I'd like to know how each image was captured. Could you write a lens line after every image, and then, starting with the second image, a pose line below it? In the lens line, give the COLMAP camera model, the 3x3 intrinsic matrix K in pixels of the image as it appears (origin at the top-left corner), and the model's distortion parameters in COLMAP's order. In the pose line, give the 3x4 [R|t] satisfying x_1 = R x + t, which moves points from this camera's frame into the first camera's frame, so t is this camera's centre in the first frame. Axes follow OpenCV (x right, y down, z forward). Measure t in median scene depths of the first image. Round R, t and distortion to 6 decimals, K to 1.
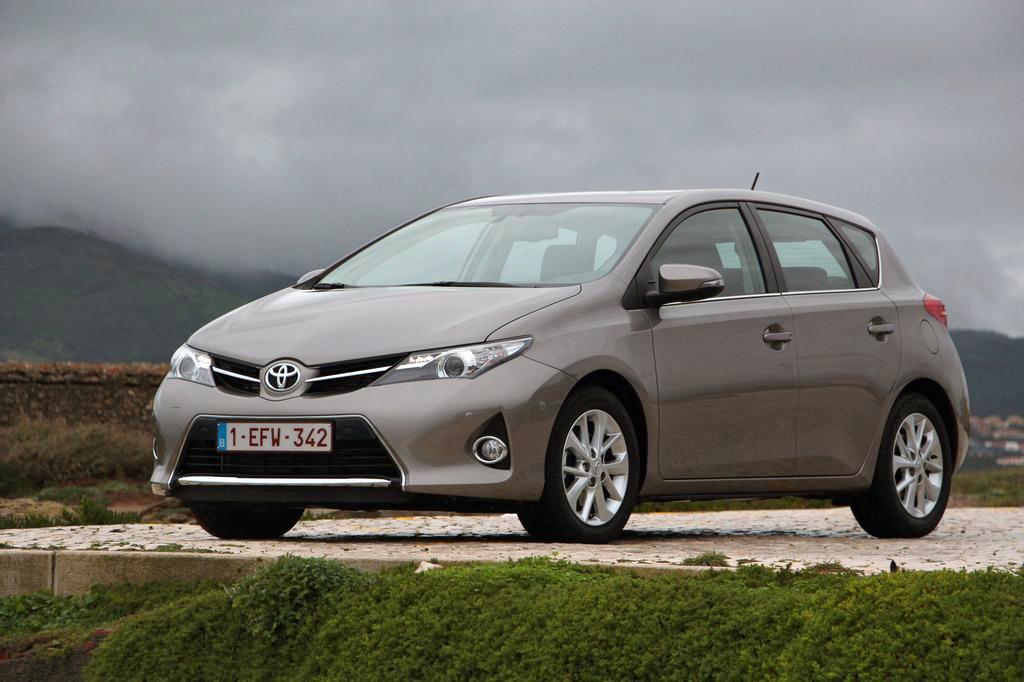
lens RADIAL K [[4926.4, 0, 513.4], [0, 4926.4, 342.1], [0, 0, 1]] dist [1.549075, 0.000000]
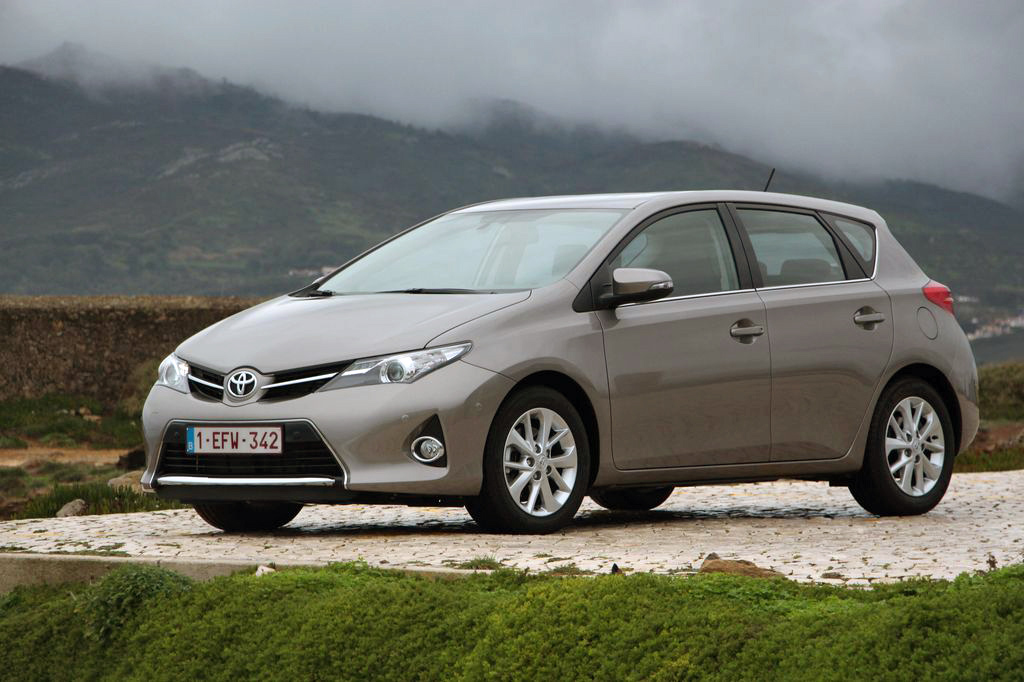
lens RADIAL K [[5122.0, 0, 505.8], [0, 5122.0, 336.5], [0, 0, 1]] dist [1.690271, 0.000000]
pose [[0.991398, -0.020041, -0.129337, 0.156212], [0.022136, 0.999646, 0.014784, -0.018734], [0.128995, -0.017520, 0.991490, -0.106019]]
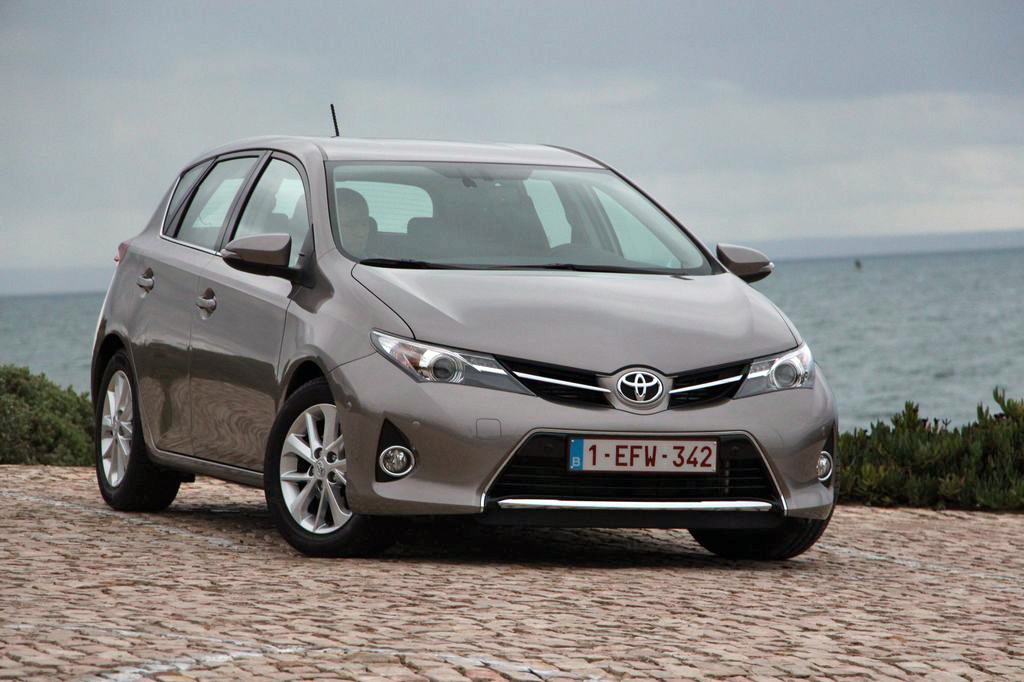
lens RADIAL K [[6054.3, 0, 512.6], [0, 6054.3, 342.4], [0, 0, 1]] dist [2.364730, 0.000000]
pose [[0.630995, -0.010985, 0.775709, -0.906986], [-0.036960, 0.998339, 0.044203, -0.048314], [-0.774906, -0.056563, 0.629540, 0.334281]]
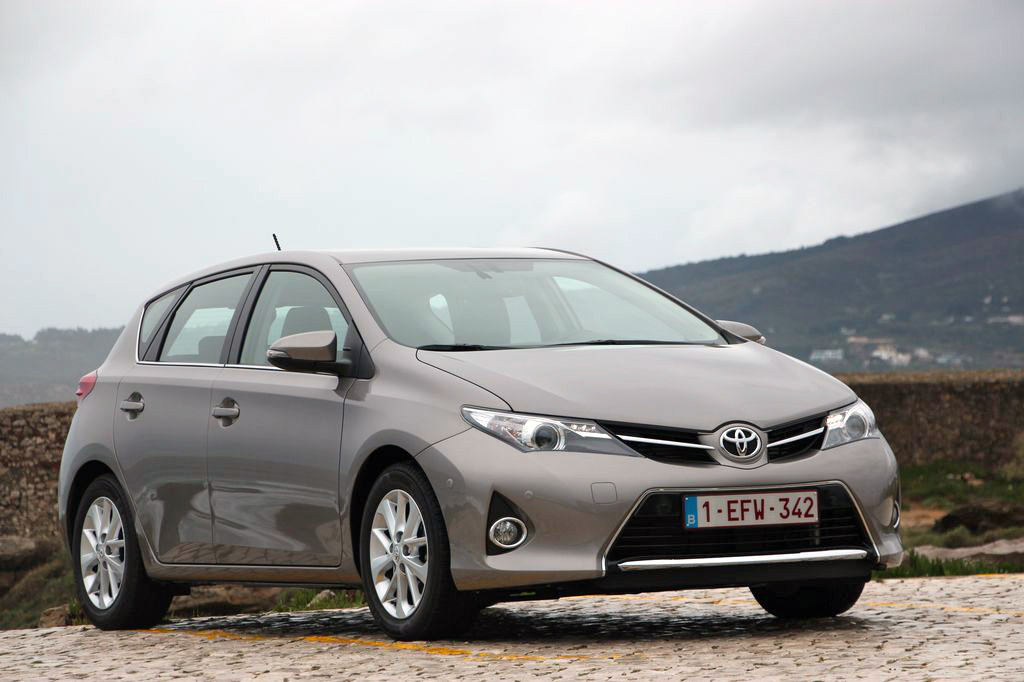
lens RADIAL K [[4089.0, 0, 511.8], [0, 4089.0, 349.7], [0, 0, 1]] dist [1.093916, 0.000000]
pose [[0.490335, -0.004241, 0.871524, -0.715962], [0.029624, 0.999491, -0.011804, -0.002178], [-0.871030, 0.031606, 0.490212, 0.673102]]
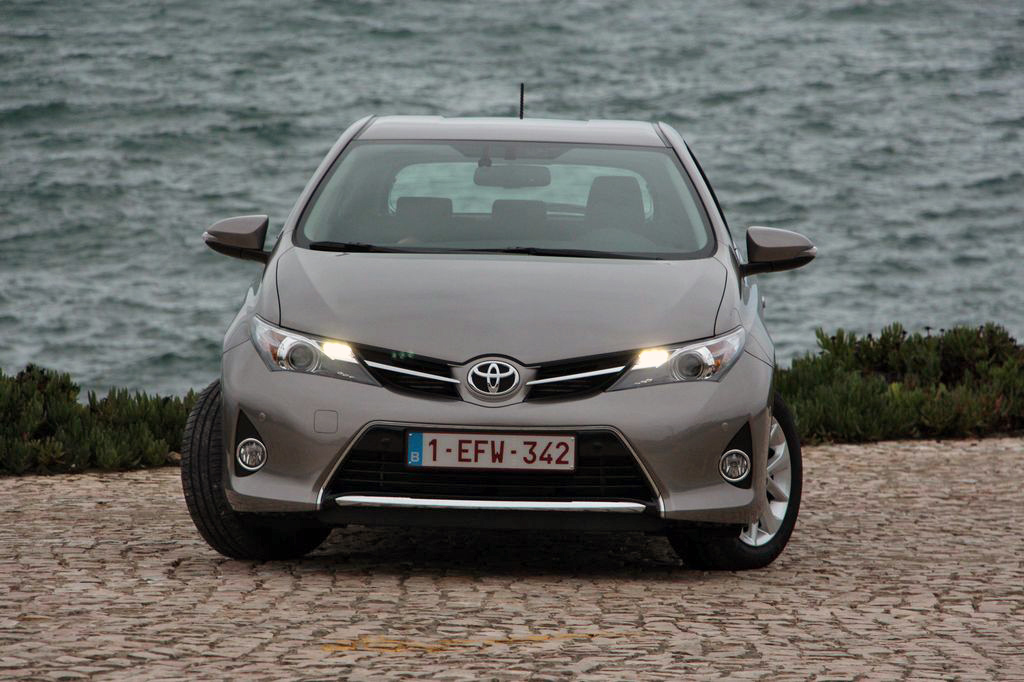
lens RADIAL K [[6054.3, 0, 510.2], [0, 6054.3, 343.5], [0, 0, 1]] dist [2.364730, 0.000000]
pose [[0.855278, -0.004995, 0.518145, -0.570965], [-0.026214, 0.998256, 0.052893, -0.052514], [-0.517506, -0.058821, 0.853655, 0.133818]]
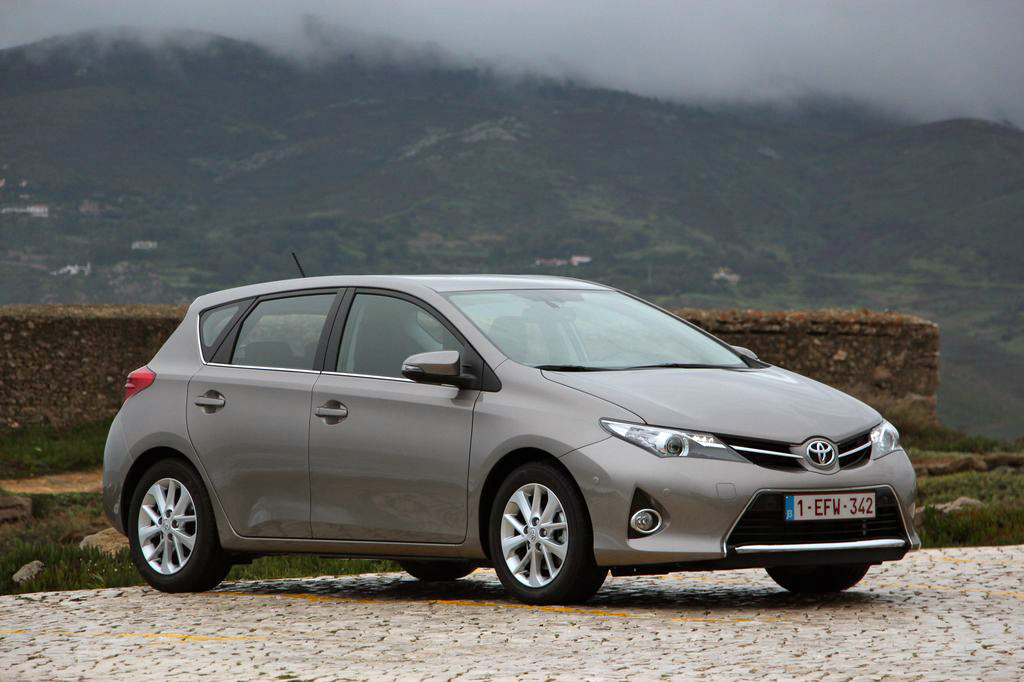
lens RADIAL K [[5403.7, 0, 506.8], [0, 5403.7, 337.0], [0, 0, 1]] dist [1.756330, 0.000000]
pose [[0.302126, -0.007818, 0.953236, -1.255534], [0.002092, 0.999969, 0.007538, -0.029061], [-0.953266, -0.000283, 0.302133, 0.694753]]
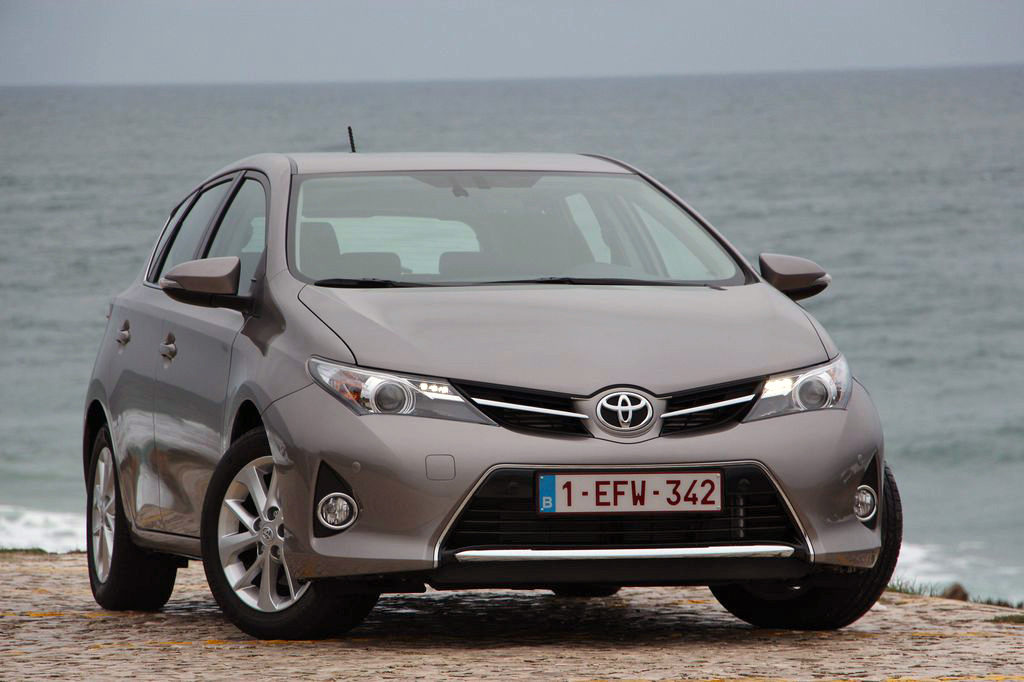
lens RADIAL K [[6054.3, 0, 515.3], [0, 6054.3, 337.0], [0, 0, 1]] dist [2.364730, 0.000000]
pose [[0.696514, -0.008685, 0.717490, -0.708205], [0.003218, 0.999954, 0.008980, -0.012172], [-0.717536, -0.003946, 0.696511, 0.383153]]
